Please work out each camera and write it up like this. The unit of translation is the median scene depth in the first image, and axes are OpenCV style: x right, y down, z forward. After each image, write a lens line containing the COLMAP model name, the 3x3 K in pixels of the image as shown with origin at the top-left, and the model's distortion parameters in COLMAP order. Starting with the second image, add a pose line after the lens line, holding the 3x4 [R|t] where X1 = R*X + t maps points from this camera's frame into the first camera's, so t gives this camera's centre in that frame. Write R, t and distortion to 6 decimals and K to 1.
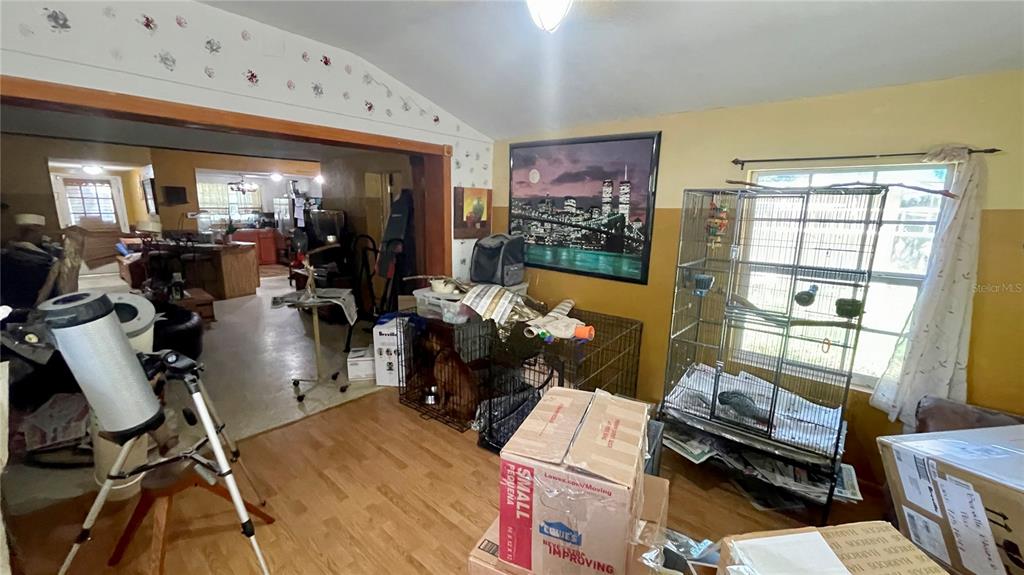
lens RADIAL K [[402.9, 0, 512.0], [0, 402.9, 287.5], [0, 0, 1]] dist [-0.017078, -0.000036]
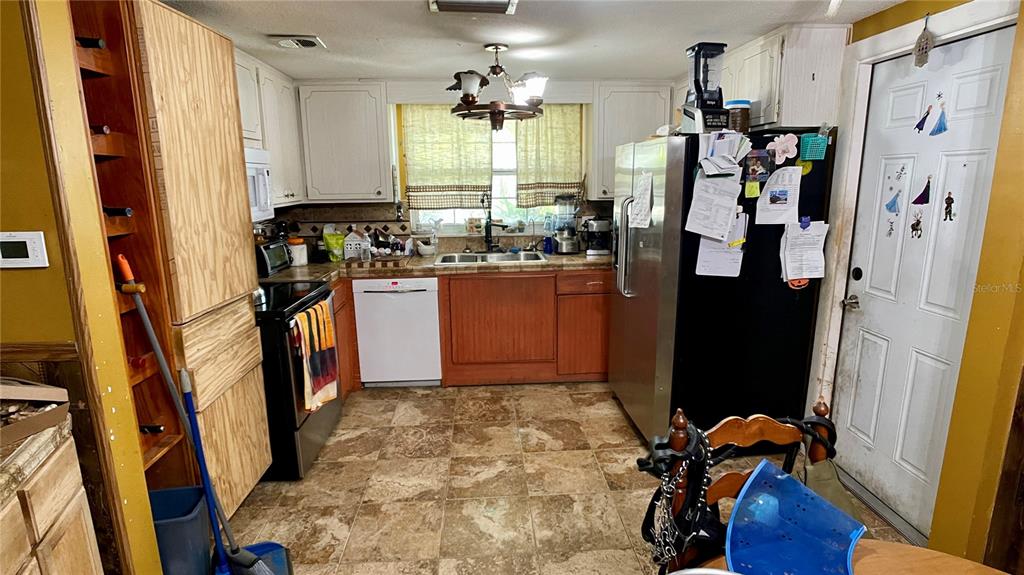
lens RADIAL K [[522.1, 0, 515.3], [0, 522.1, 292.5], [0, 0, 1]] dist [-0.027612, 0.000660]
pose [[0.697064, 0.128668, -0.705370, -0.397563], [-0.116832, 0.991002, 0.065315, -0.144939], [0.707427, 0.036881, 0.705824, 0.725406]]
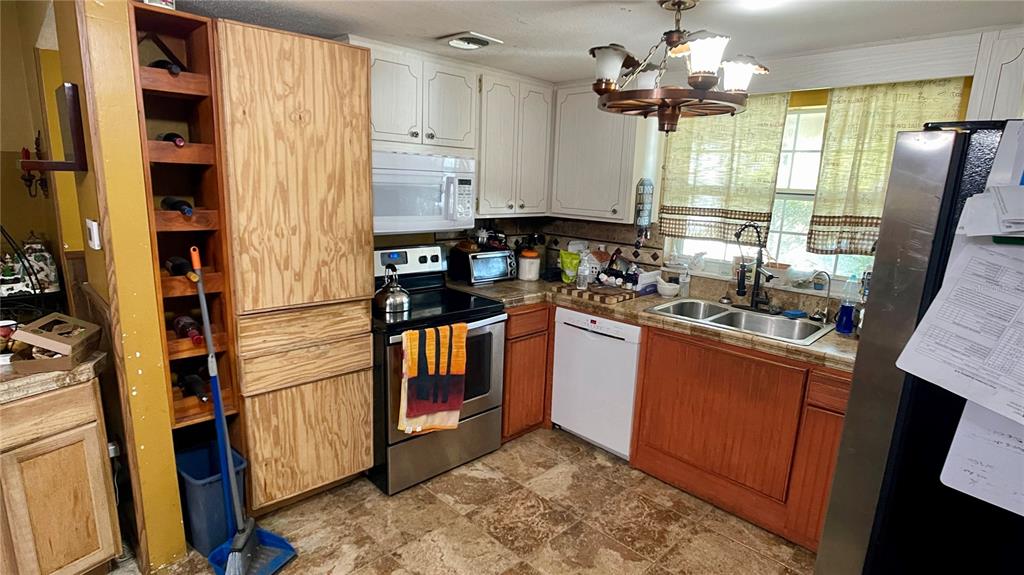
lens RADIAL K [[522.1, 0, 515.3], [0, 522.1, 292.5], [0, 0, 1]] dist [-0.027612, 0.000660]
pose [[-0.090426, 0.188245, -0.977950, -0.419560], [-0.230515, 0.951350, 0.204439, -0.183316], [0.968858, 0.243919, -0.042634, 0.883096]]
